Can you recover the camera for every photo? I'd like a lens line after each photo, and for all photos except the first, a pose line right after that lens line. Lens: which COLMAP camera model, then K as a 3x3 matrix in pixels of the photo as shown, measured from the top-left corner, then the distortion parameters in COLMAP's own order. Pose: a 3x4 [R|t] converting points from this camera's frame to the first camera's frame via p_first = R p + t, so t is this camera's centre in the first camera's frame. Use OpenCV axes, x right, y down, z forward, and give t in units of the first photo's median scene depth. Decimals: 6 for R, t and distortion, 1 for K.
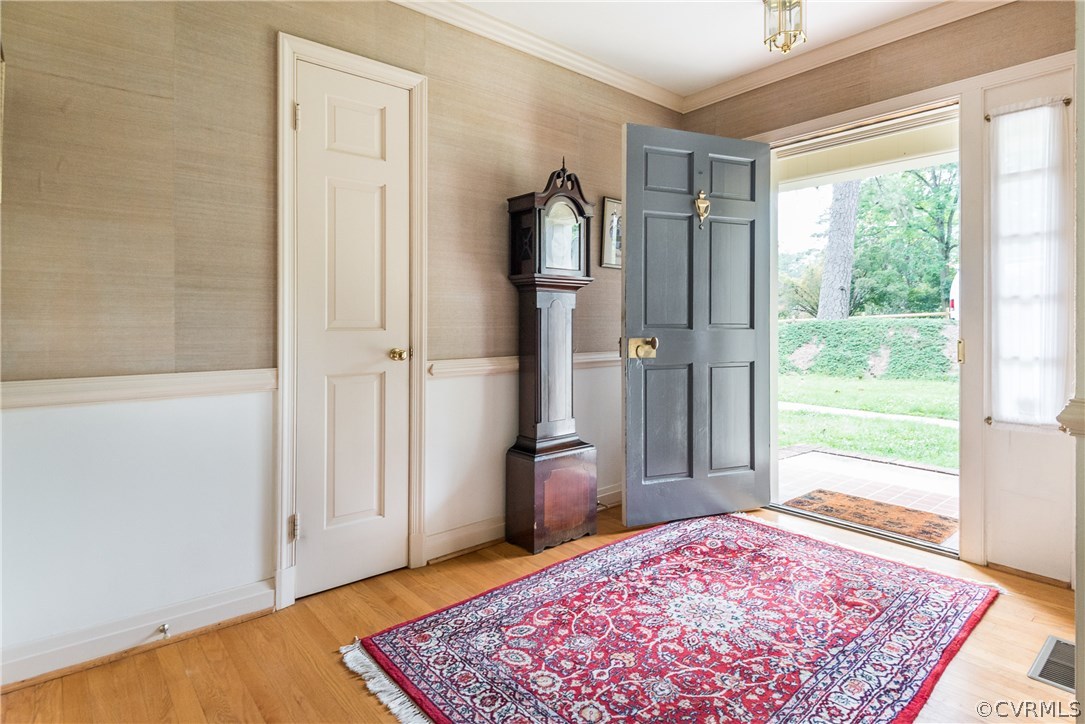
lens RADIAL K [[579.9, 0, 551.2], [0, 579.9, 321.0], [0, 0, 1]] dist [0.000513, -0.000301]
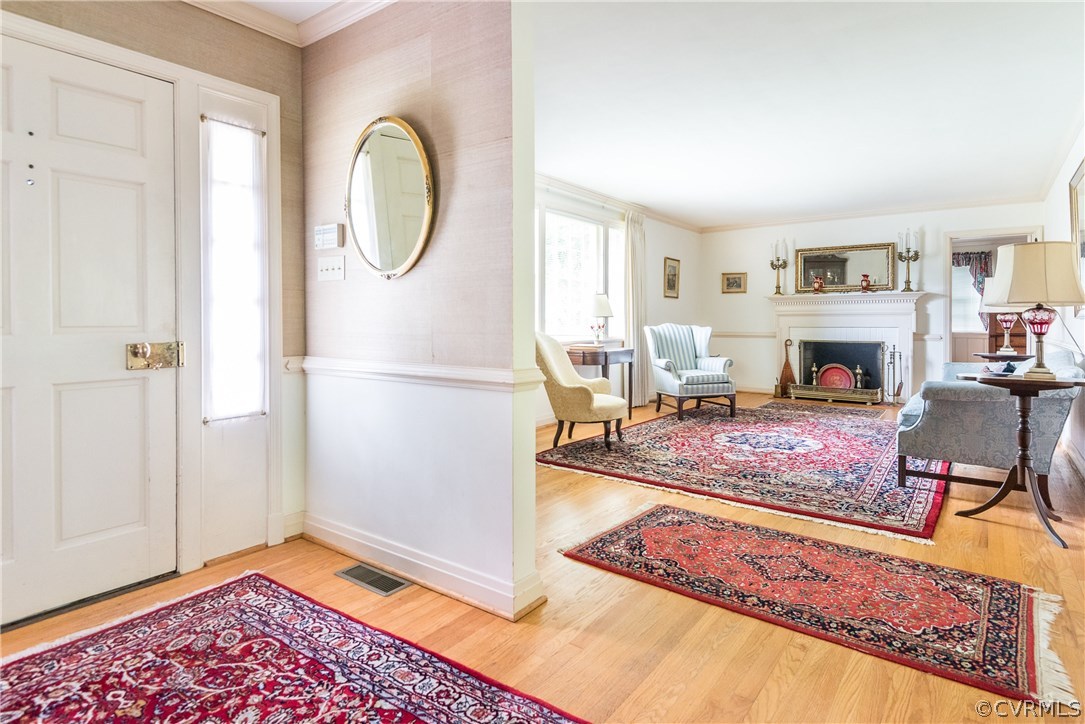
lens RADIAL K [[579.9, 0, 549.1], [0, 579.9, 320.1], [0, 0, 1]] dist [0.000513, -0.000301]
pose [[-0.225328, 0.001011, 0.974282, -0.446599], [0.004991, 0.999988, 0.000117, 0.003208], [-0.974270, 0.004889, -0.225330, 0.823068]]
